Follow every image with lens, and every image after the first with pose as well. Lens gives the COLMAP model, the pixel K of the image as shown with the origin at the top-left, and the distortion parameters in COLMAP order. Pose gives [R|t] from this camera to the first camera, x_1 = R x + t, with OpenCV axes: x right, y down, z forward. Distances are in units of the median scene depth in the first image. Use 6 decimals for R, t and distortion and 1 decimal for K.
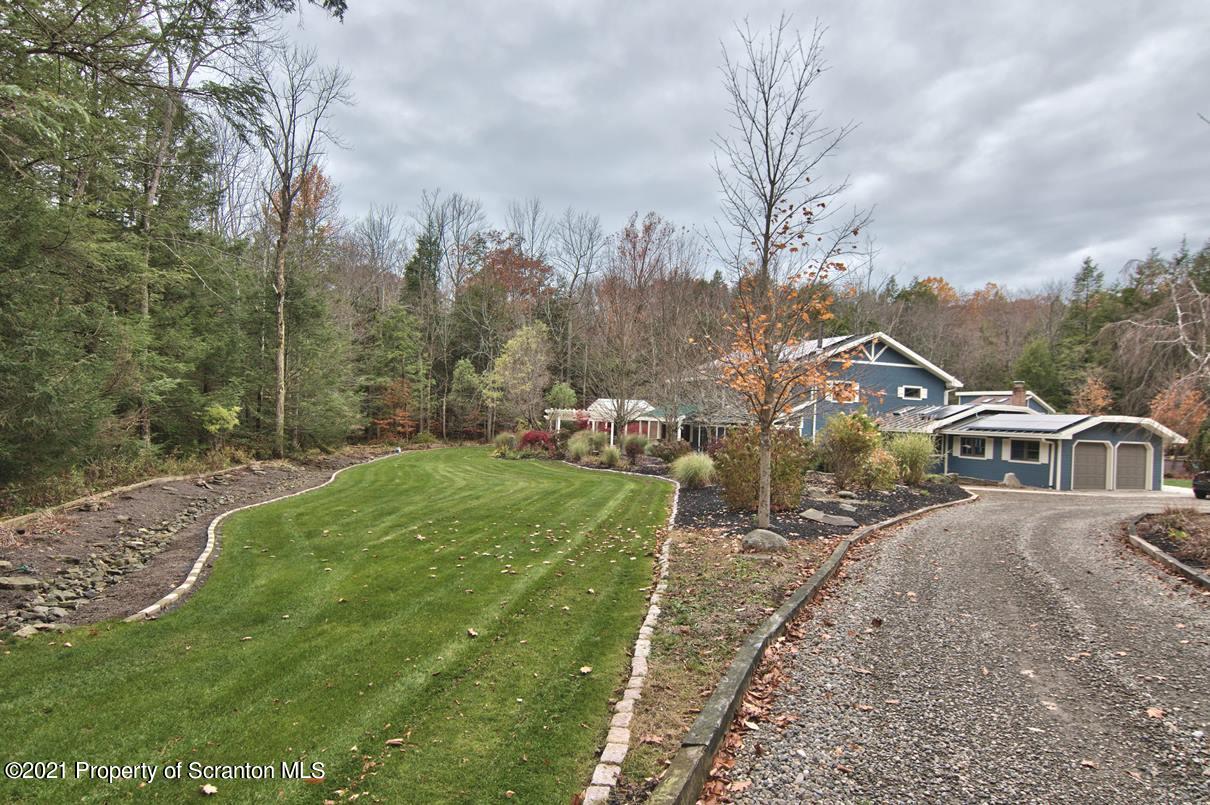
lens RADIAL K [[765.2, 0, 605.0], [0, 765.2, 402.5], [0, 0, 1]] dist [-0.005129, -0.004234]
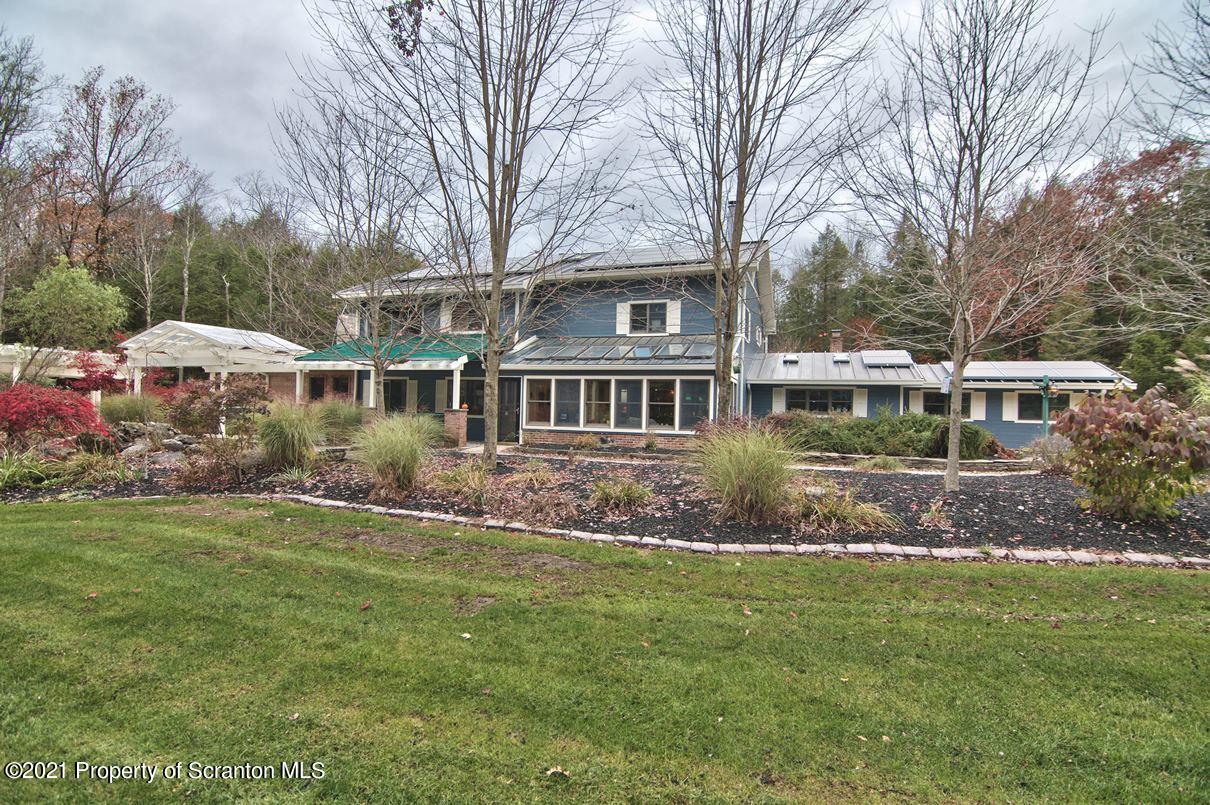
lens RADIAL K [[580.6, 0, 605.0], [0, 580.6, 402.5], [0, 0, 1]] dist [-0.000009, -0.012342]
pose [[0.645011, -0.017671, 0.763969, -0.124015], [-0.012931, 0.999337, 0.034033, 0.034083], [-0.764064, -0.031831, 0.644355, 0.731071]]
